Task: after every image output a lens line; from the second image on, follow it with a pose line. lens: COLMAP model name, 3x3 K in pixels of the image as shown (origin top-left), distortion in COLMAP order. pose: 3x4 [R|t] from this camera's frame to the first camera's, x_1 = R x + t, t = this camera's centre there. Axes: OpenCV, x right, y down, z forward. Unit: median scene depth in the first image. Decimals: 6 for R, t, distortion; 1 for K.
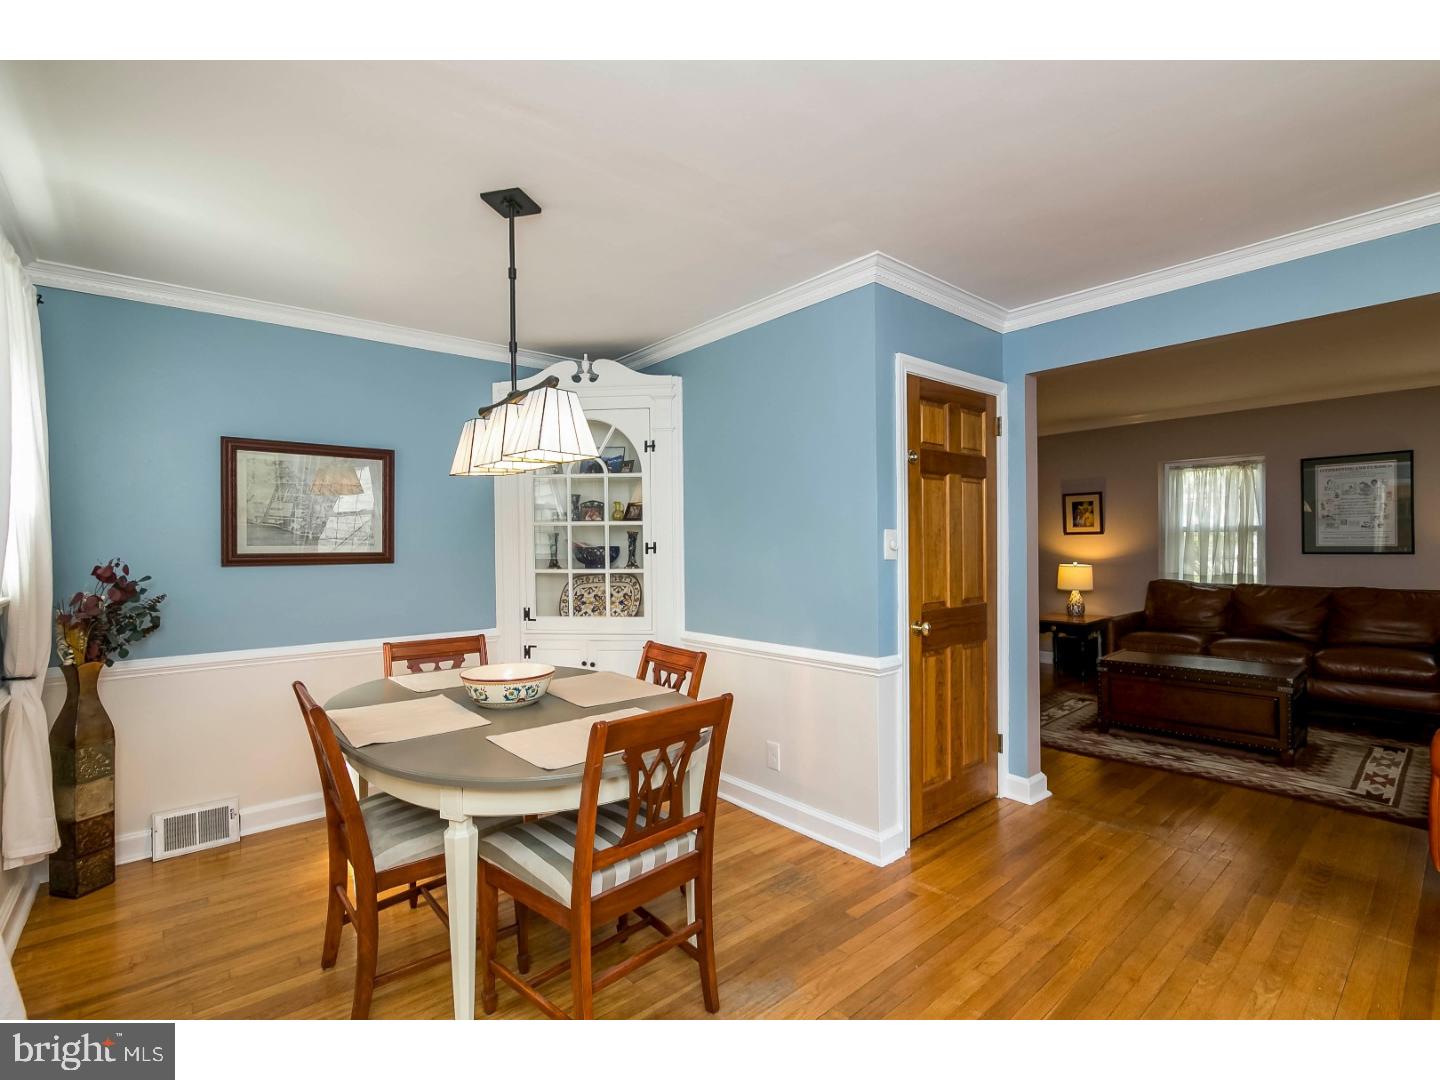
lens RADIAL K [[660.7, 0, 728.2], [0, 660.7, 545.8], [0, 0, 1]] dist [-0.009441, 0.000895]
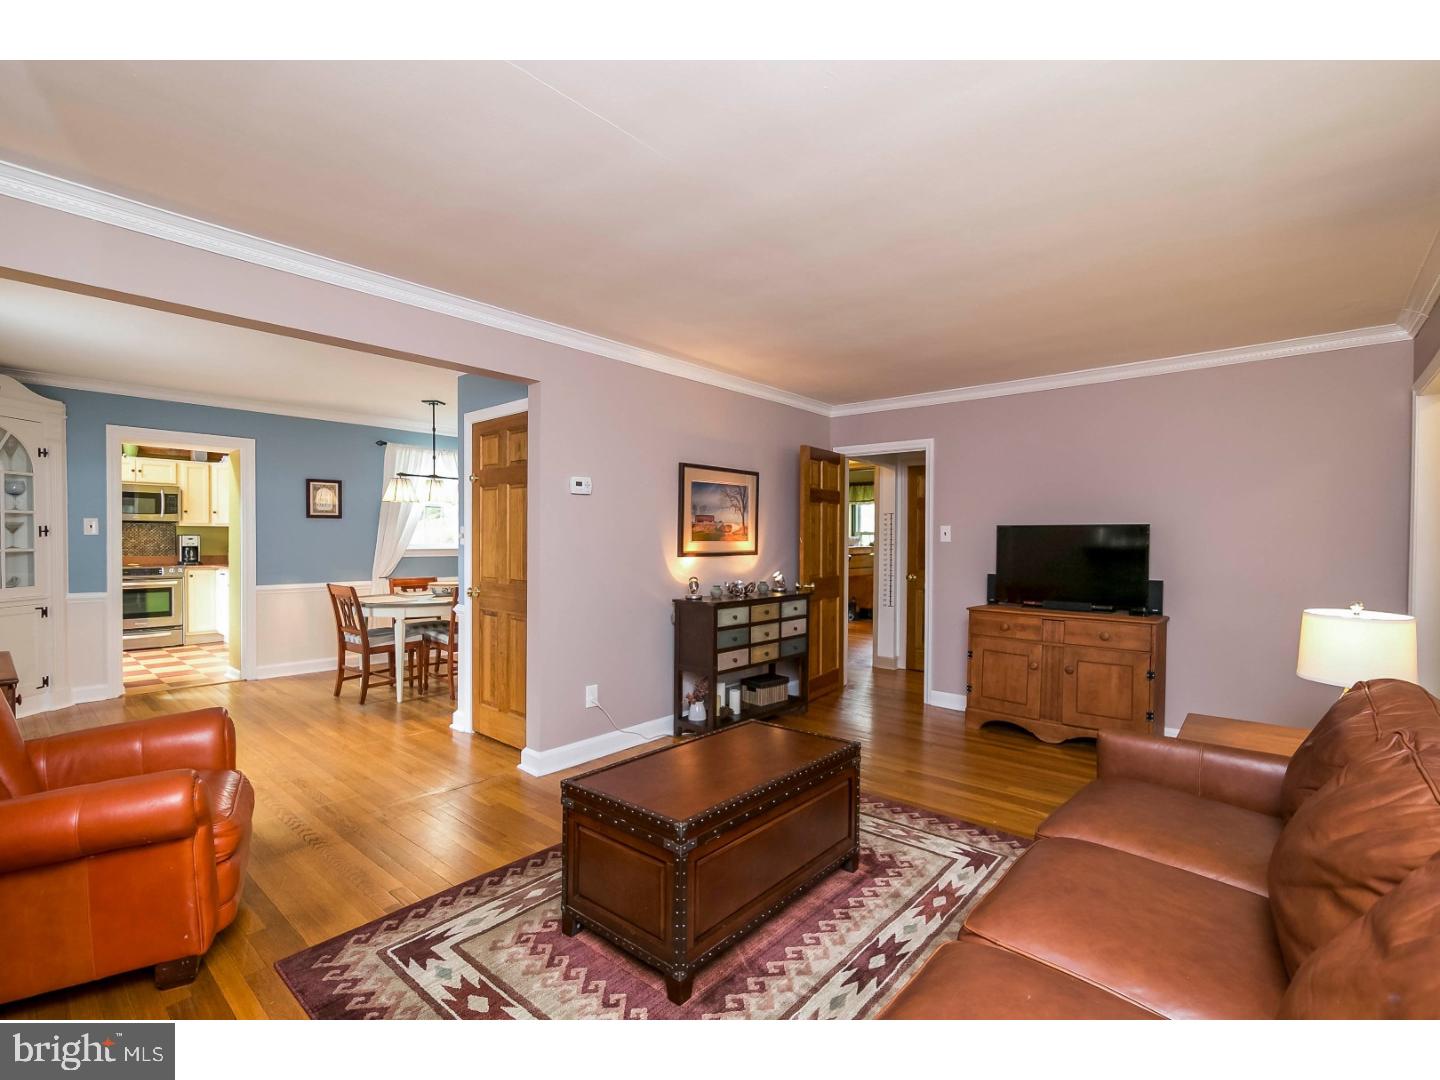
lens RADIAL K [[660.7, 0, 728.2], [0, 660.7, 545.8], [0, 0, 1]] dist [-0.009441, 0.000895]
pose [[0.143640, 0.026118, -0.989285, 1.433739], [-0.014078, 0.999604, 0.024346, -0.018559], [0.989530, 0.010430, 0.143950, 1.048564]]
